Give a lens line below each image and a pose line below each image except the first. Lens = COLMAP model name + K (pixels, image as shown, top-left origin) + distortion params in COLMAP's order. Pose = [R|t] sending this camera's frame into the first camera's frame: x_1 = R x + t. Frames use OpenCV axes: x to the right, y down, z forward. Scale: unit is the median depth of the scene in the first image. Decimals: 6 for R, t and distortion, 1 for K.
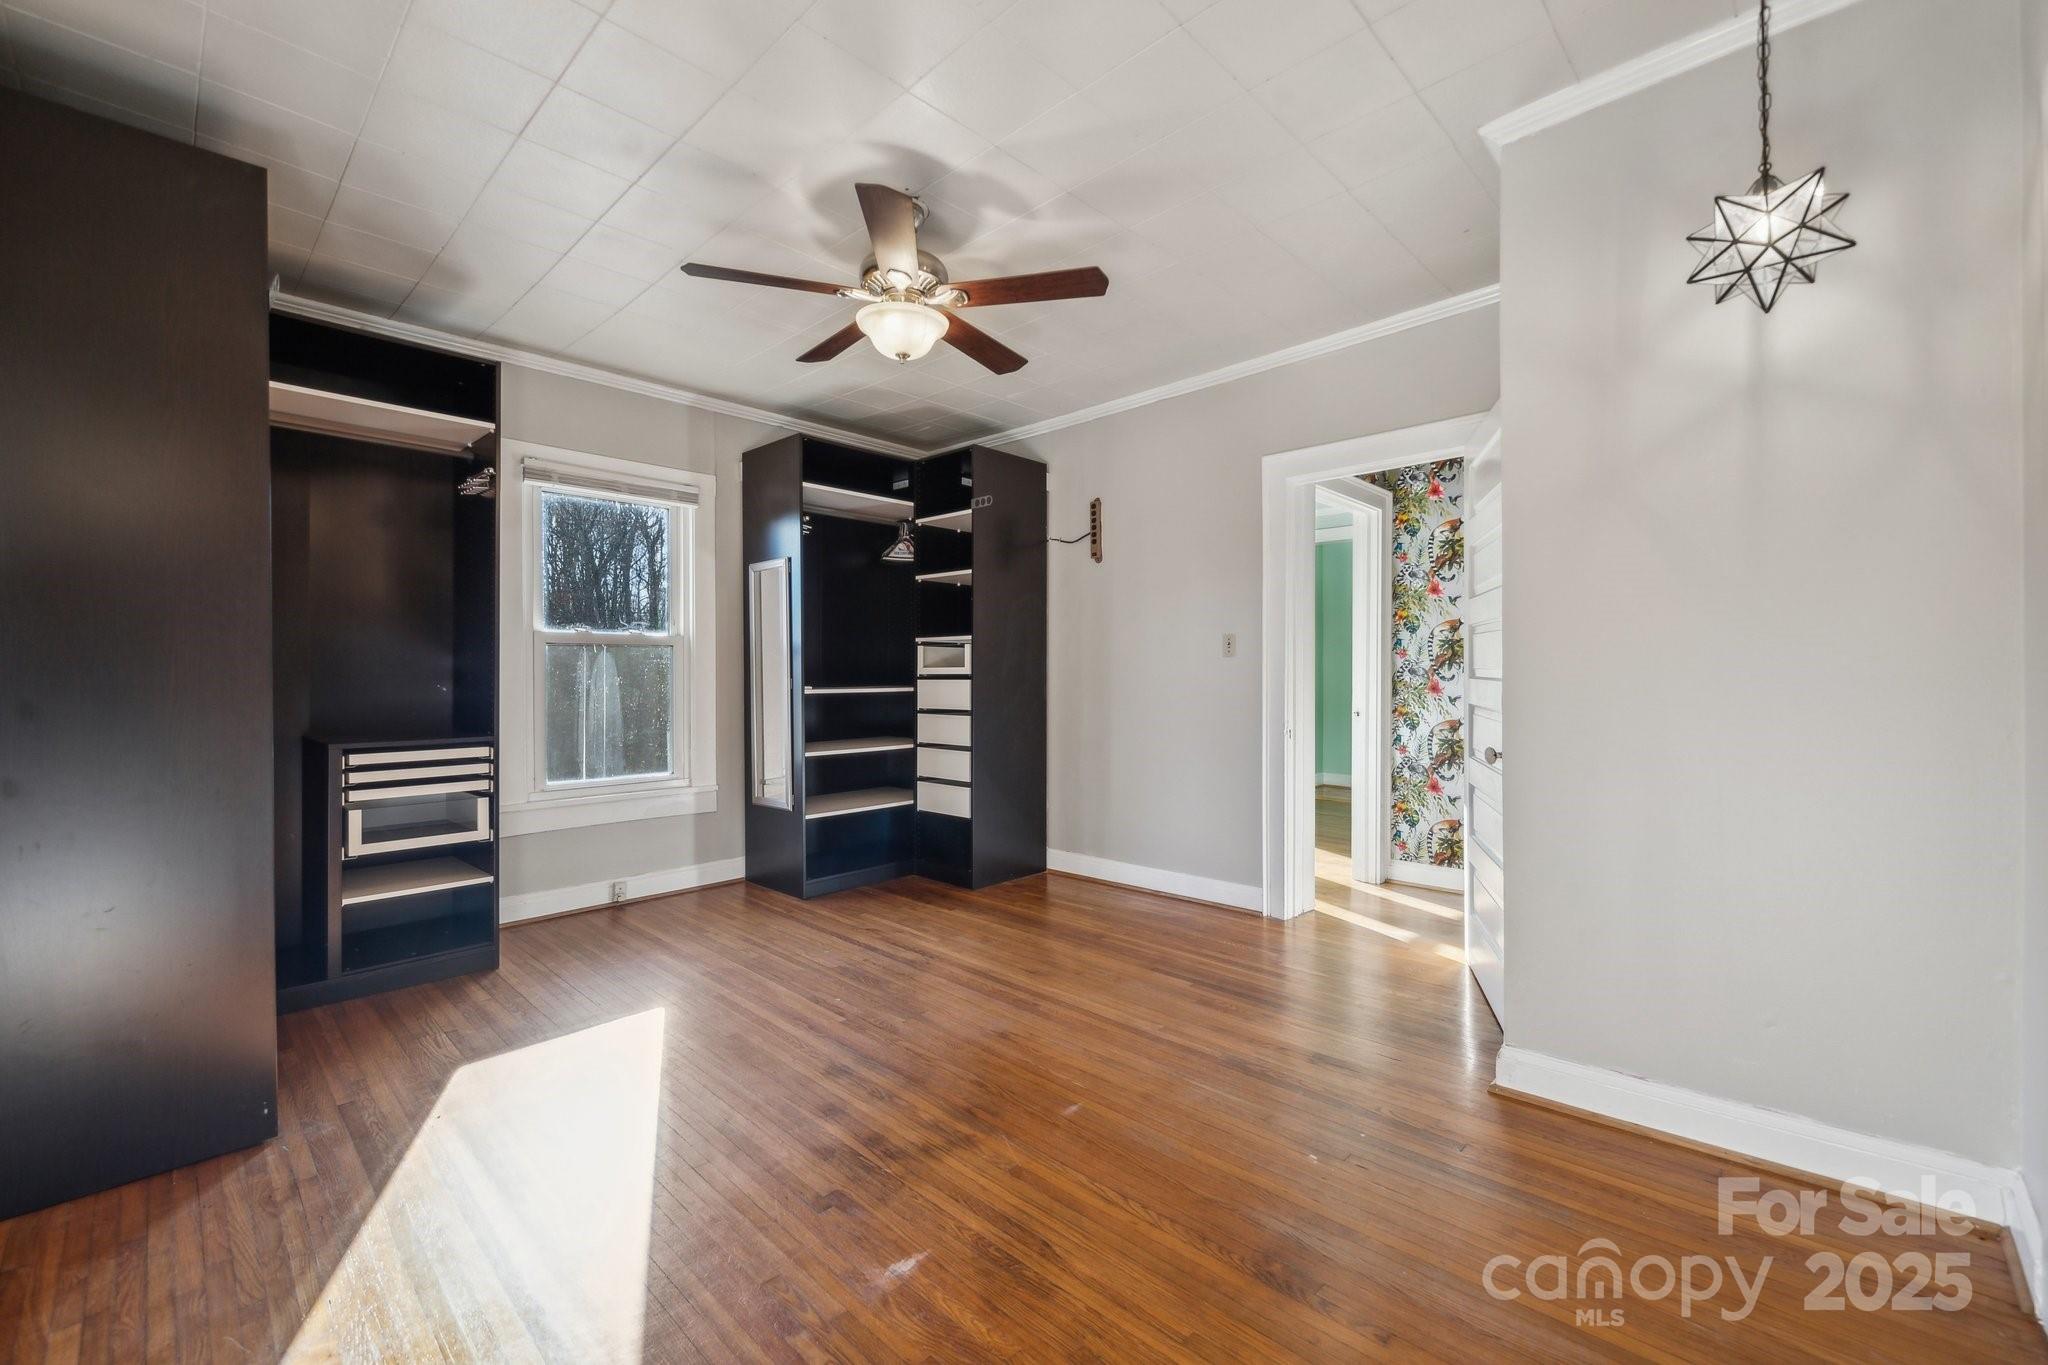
lens RADIAL K [[870.0, 0, 1024.4], [0, 870.0, 676.9], [0, 0, 1]] dist [0.001404, 0.000037]
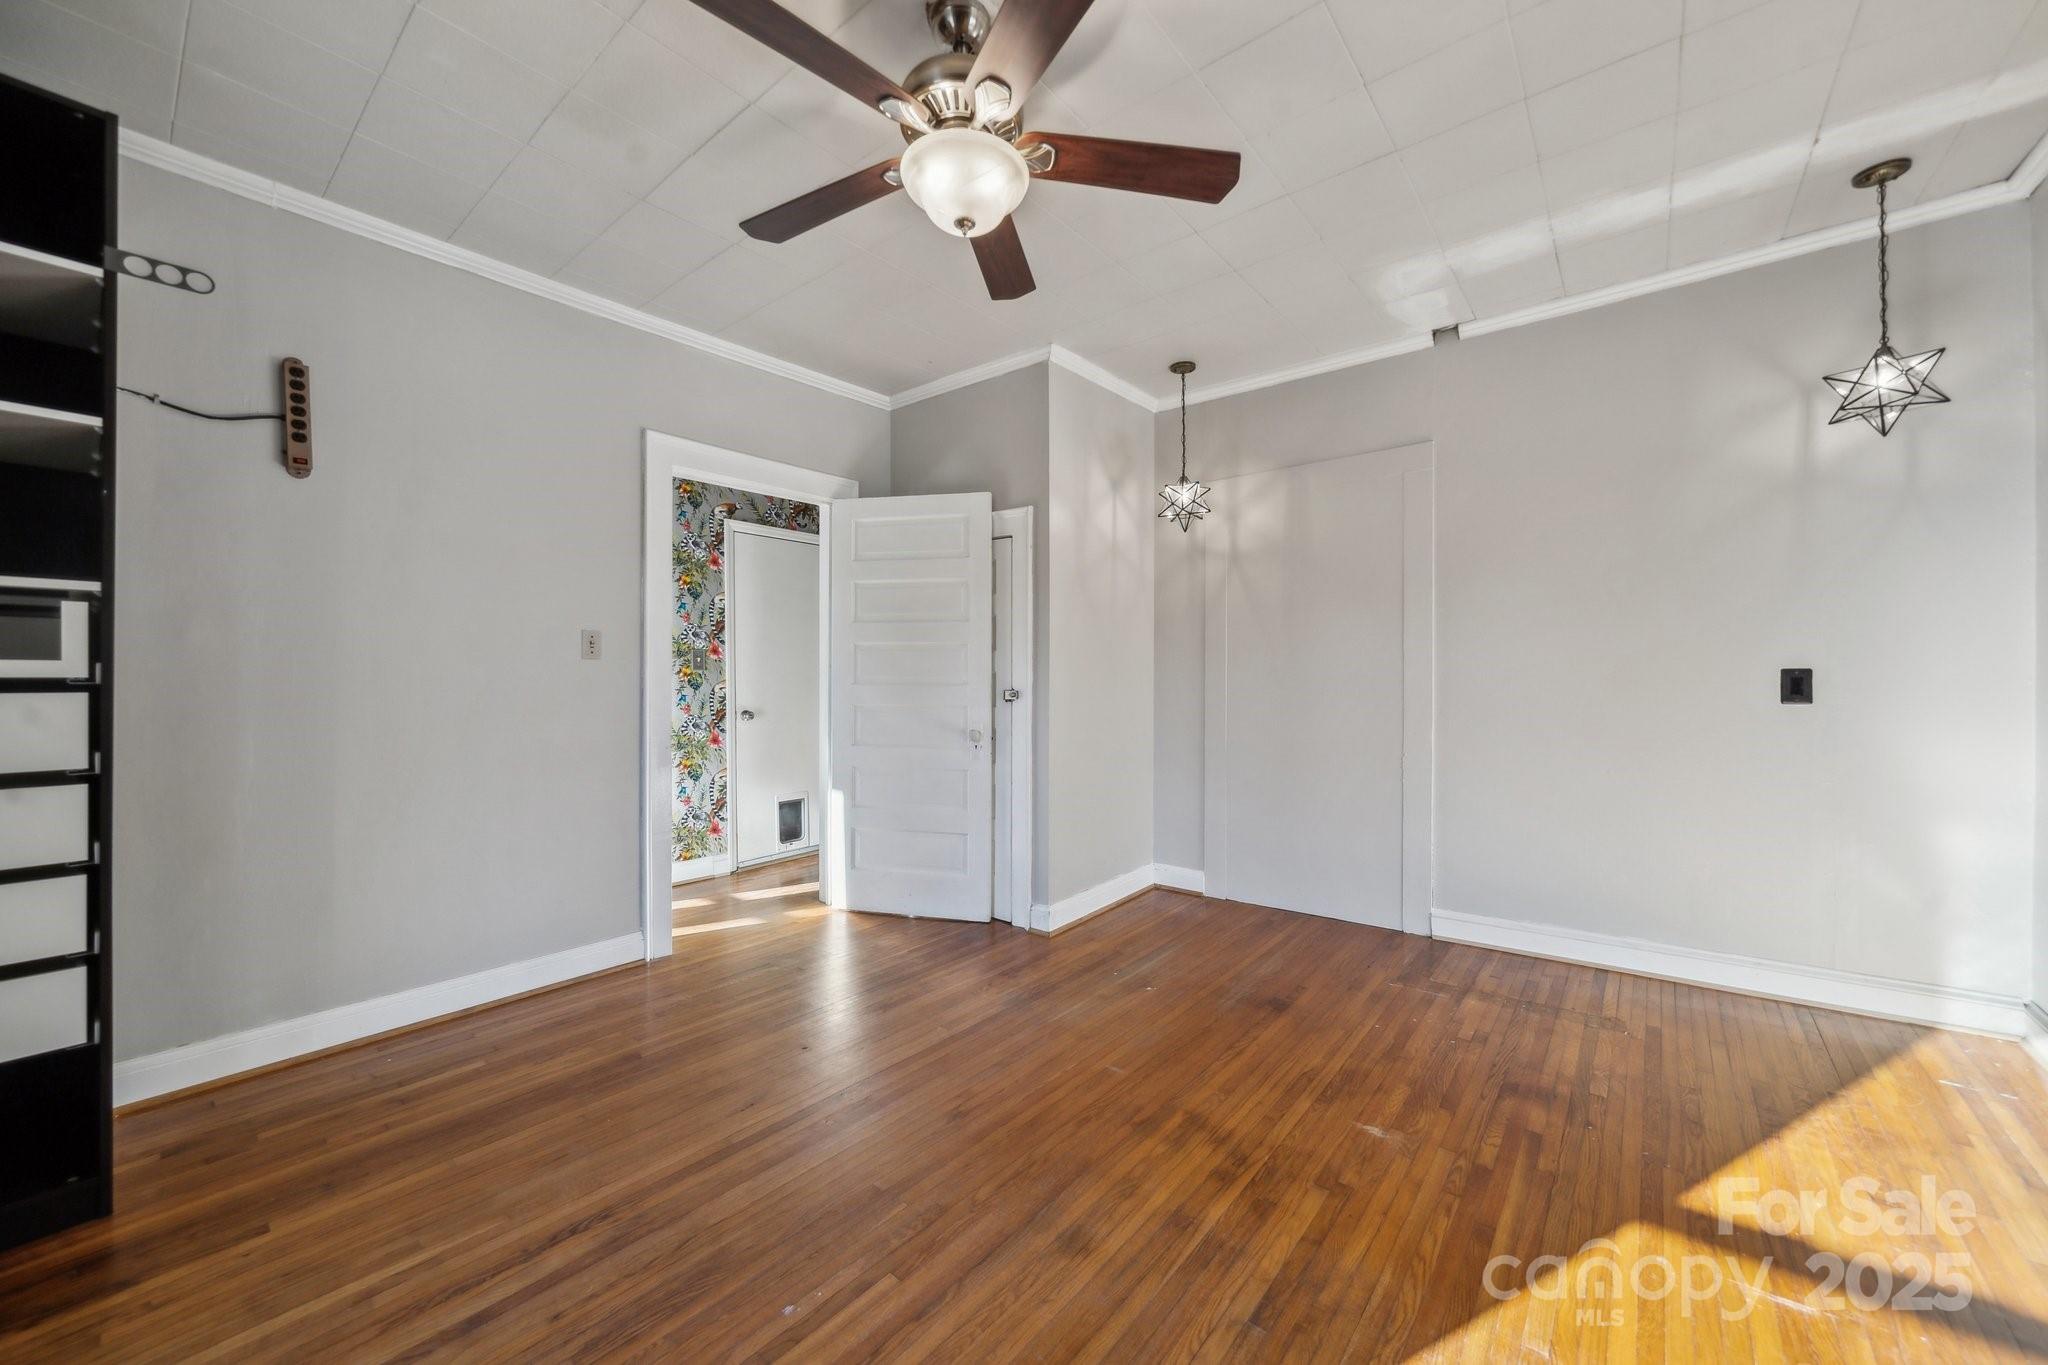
lens RADIAL K [[787.5, 0, 1024.0], [0, 787.5, 682.5], [0, 0, 1]] dist [-0.000235, -0.000070]
pose [[-0.114640, 0.004079, 0.993399, -0.591416], [0.005828, 0.999977, -0.003434, 0.003268], [-0.993390, 0.005396, -0.114661, 0.780608]]
